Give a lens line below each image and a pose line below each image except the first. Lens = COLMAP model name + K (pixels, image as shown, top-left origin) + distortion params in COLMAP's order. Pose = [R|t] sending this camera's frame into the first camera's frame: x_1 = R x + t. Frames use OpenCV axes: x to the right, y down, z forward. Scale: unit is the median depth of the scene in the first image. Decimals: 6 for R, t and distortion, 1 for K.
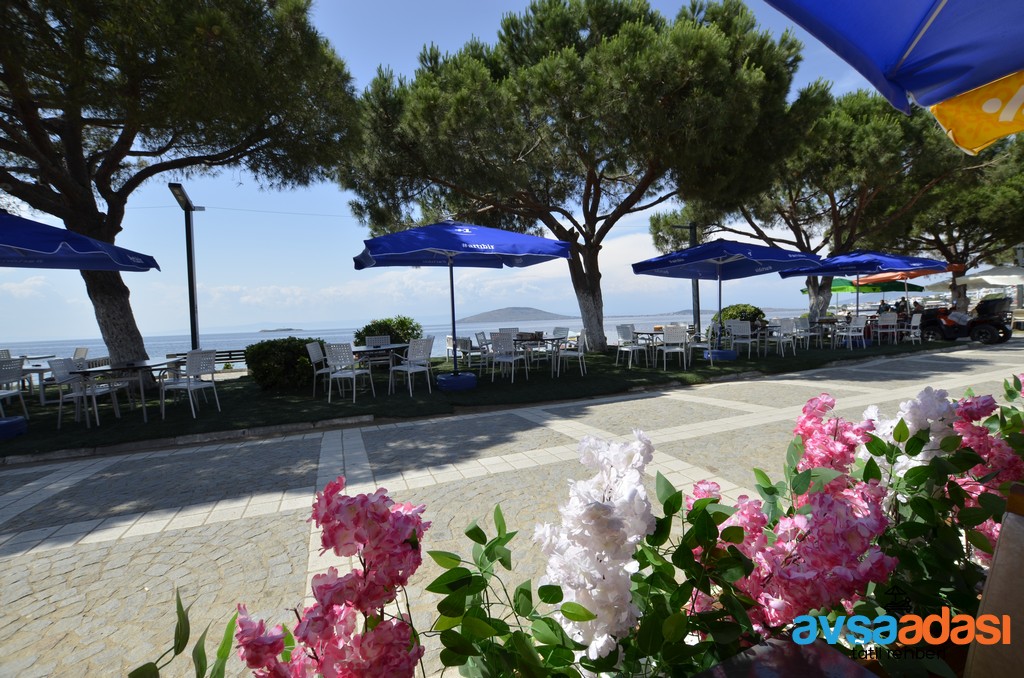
lens RADIAL K [[452.4, 0, 519.9], [0, 452.4, 336.3], [0, 0, 1]] dist [-0.038875, 0.008785]
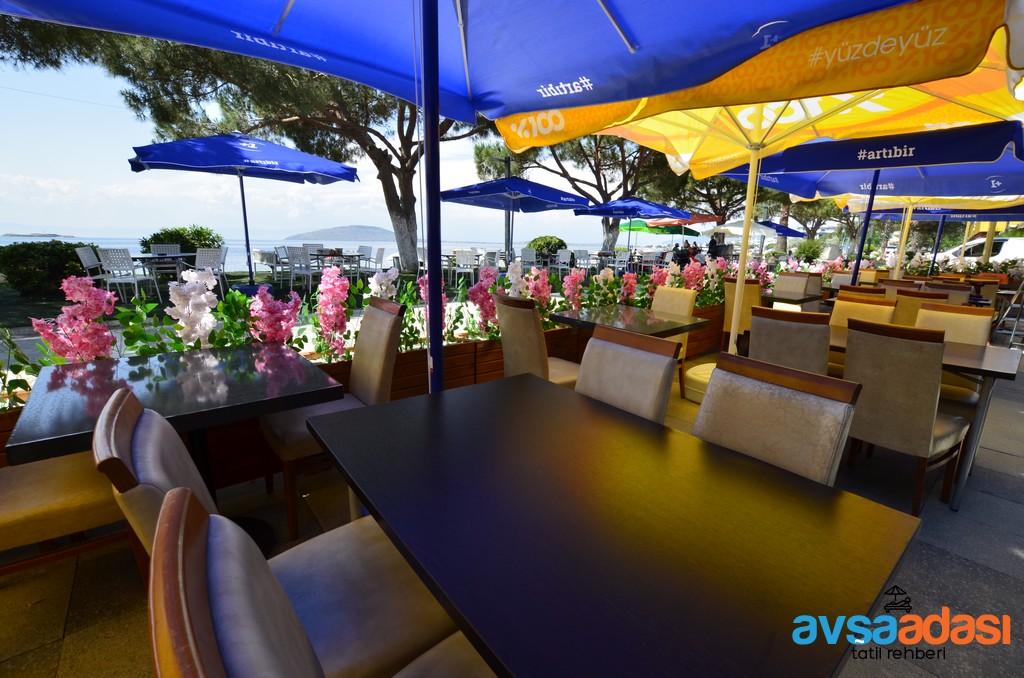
lens RADIAL K [[452.4, 0, 521.4], [0, 452.4, 338.3], [0, 0, 1]] dist [-0.038875, 0.008785]
pose [[0.943916, -0.007346, 0.330103, 0.065397], [-0.048162, 0.985997, 0.159658, 0.006435], [-0.326653, -0.166603, 0.930345, -0.123730]]
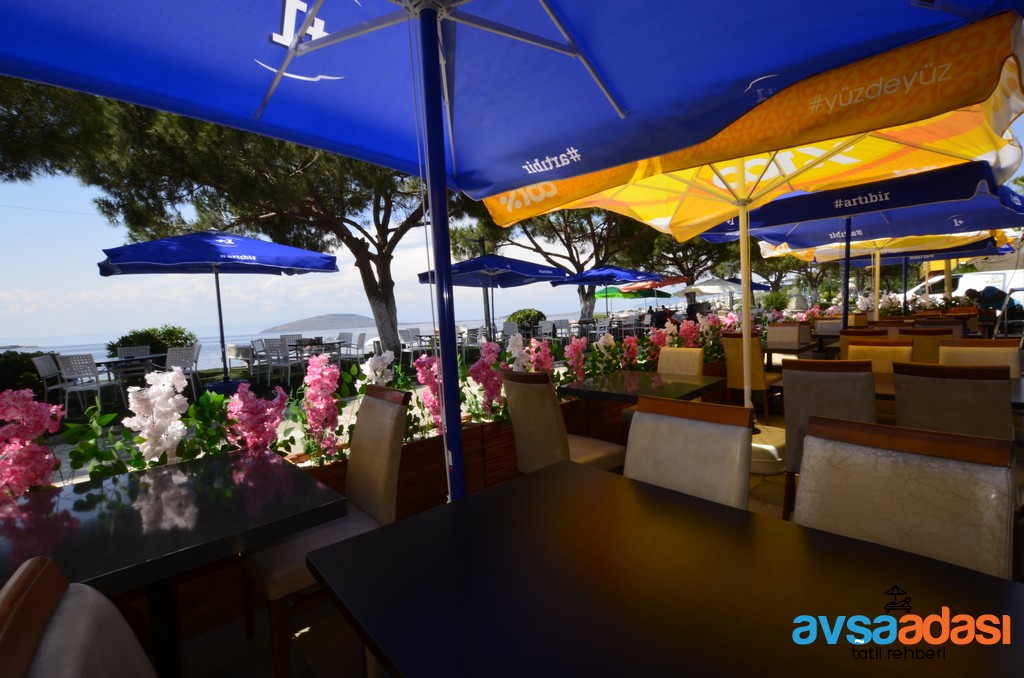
lens RADIAL K [[452.4, 0, 524.1], [0, 452.4, 337.6], [0, 0, 1]] dist [-0.038875, 0.008785]
pose [[0.925626, -0.030626, 0.377198, 0.060512], [0.034276, 0.999408, -0.002968, 0.007129], [-0.376884, 0.015677, 0.926128, -0.104446]]
